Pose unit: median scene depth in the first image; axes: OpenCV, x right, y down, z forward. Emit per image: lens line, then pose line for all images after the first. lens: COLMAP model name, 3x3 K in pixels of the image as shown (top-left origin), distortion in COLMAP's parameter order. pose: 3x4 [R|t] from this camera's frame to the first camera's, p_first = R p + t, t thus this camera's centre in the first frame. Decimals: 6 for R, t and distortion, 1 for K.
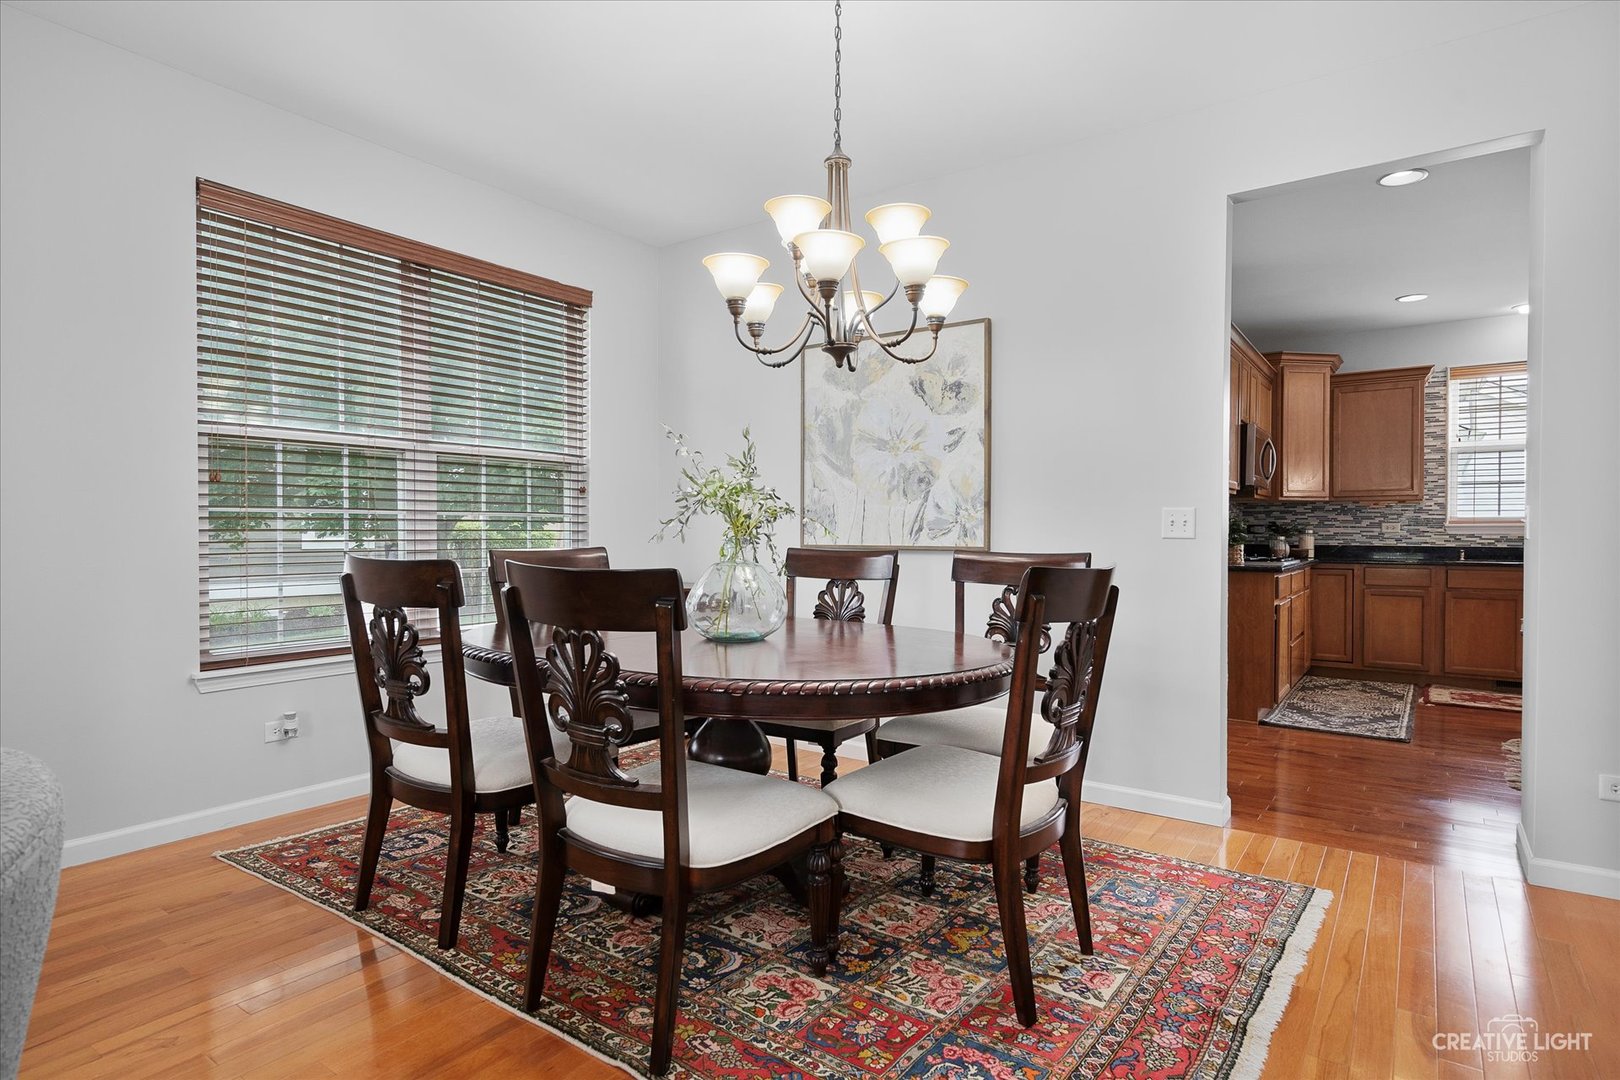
lens RADIAL K [[849.8, 0, 810.0], [0, 849.8, 540.0], [0, 0, 1]] dist [0.002896, 0.000256]
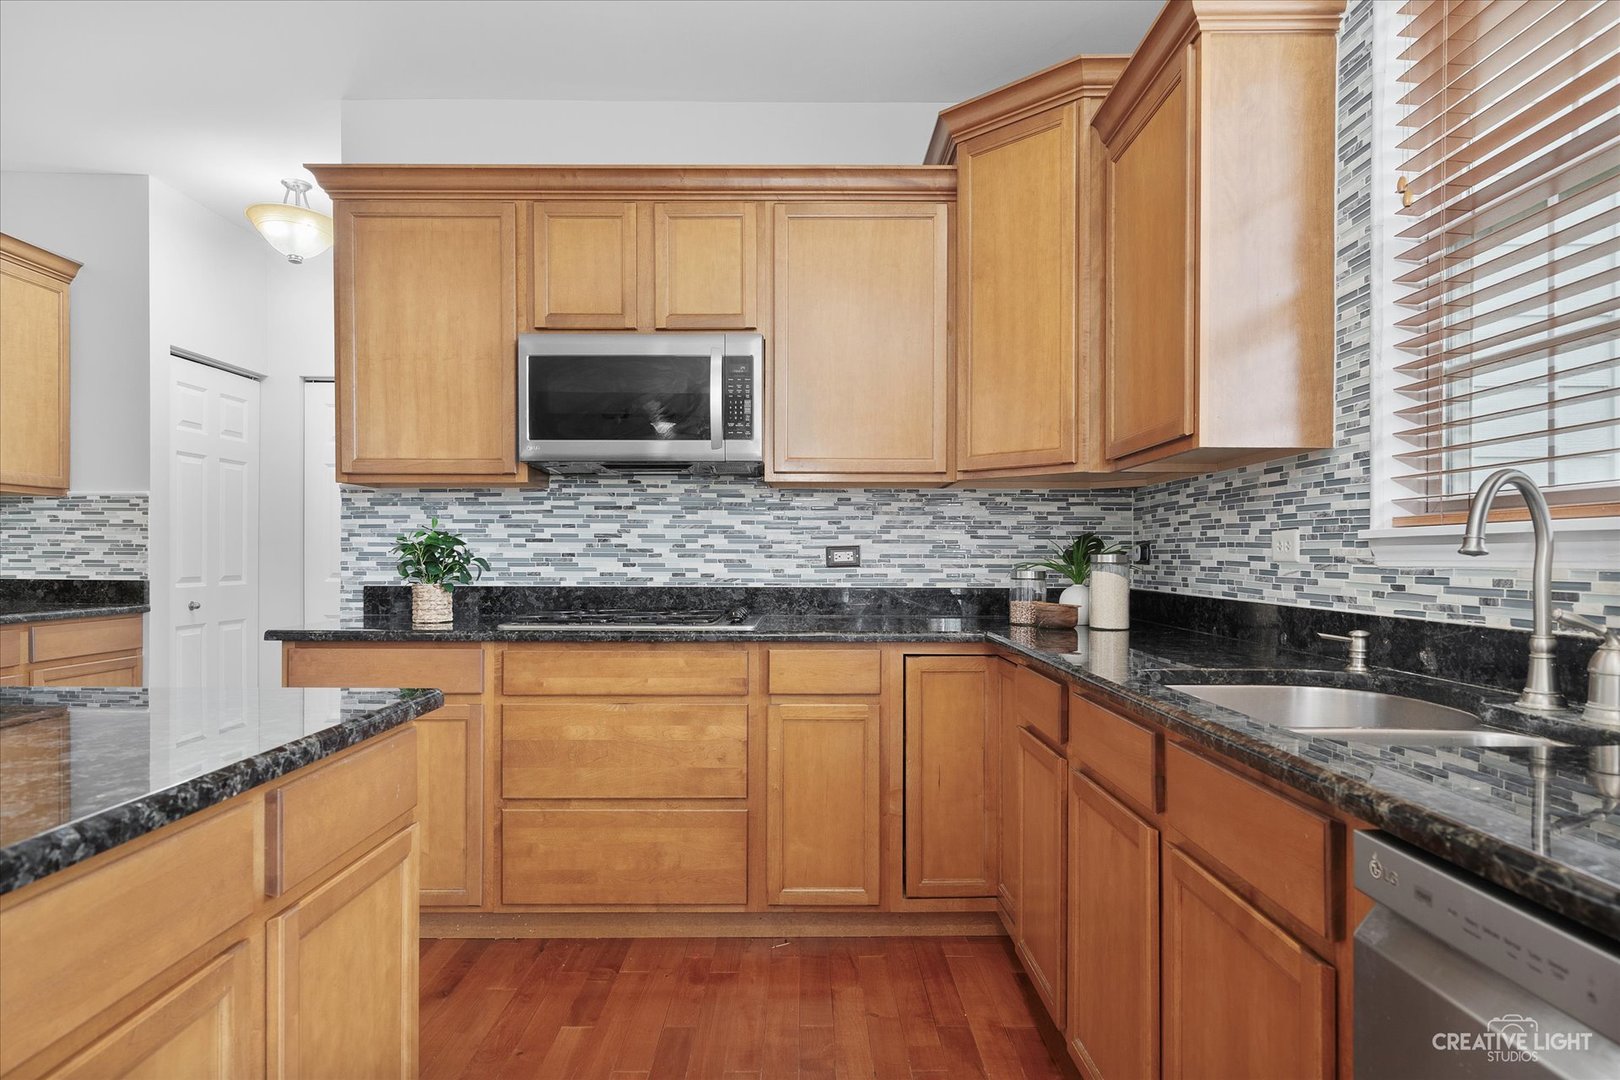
lens RADIAL K [[948.8, 0, 808.3], [0, 948.8, 559.8], [0, 0, 1]] dist [-0.000412, 0.000528]
pose [[0.576466, 0.001782, -0.817119, 0.871635], [-0.009882, 0.999940, -0.004791, -0.006263], [0.817061, 0.010837, 0.576449, 0.674920]]
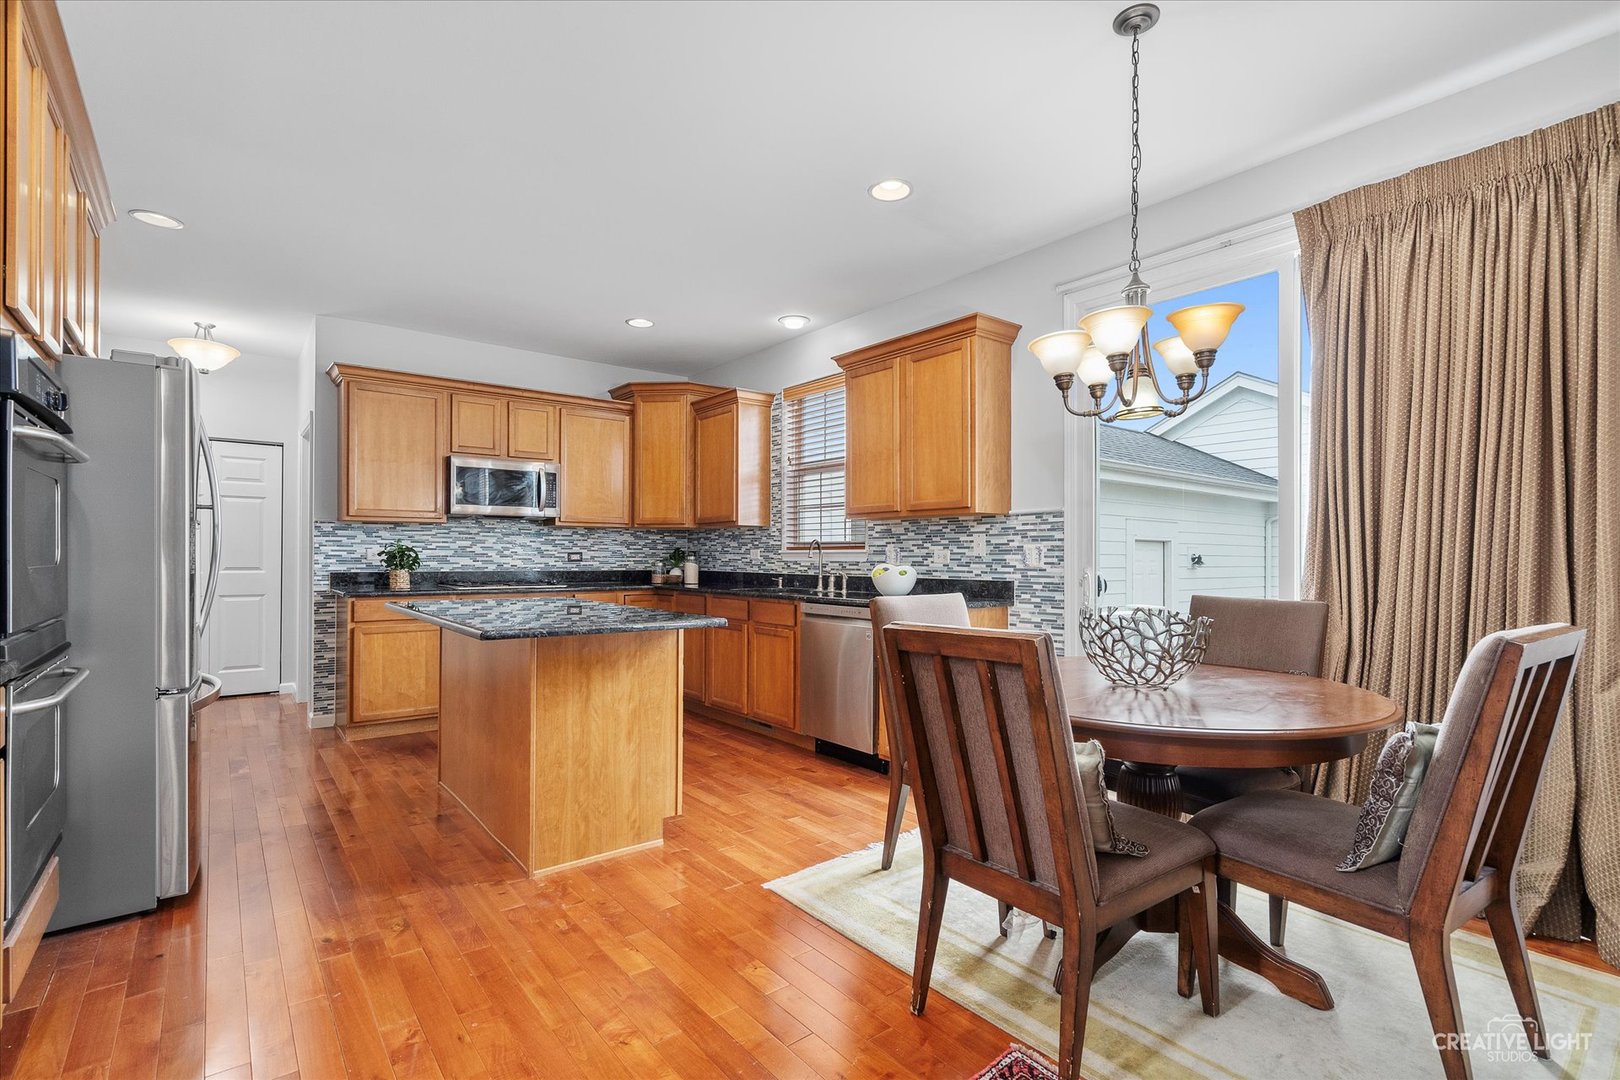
lens RADIAL K [[744.4, 0, 804.2], [0, 744.4, 554.5], [0, 0, 1]] dist [-0.001577, -0.000150]
pose [[0.957964, 0.000623, -0.286887, 0.995905], [-0.004694, 0.999898, -0.013503, -0.002789], [0.286849, 0.014282, 0.957869, 0.196140]]
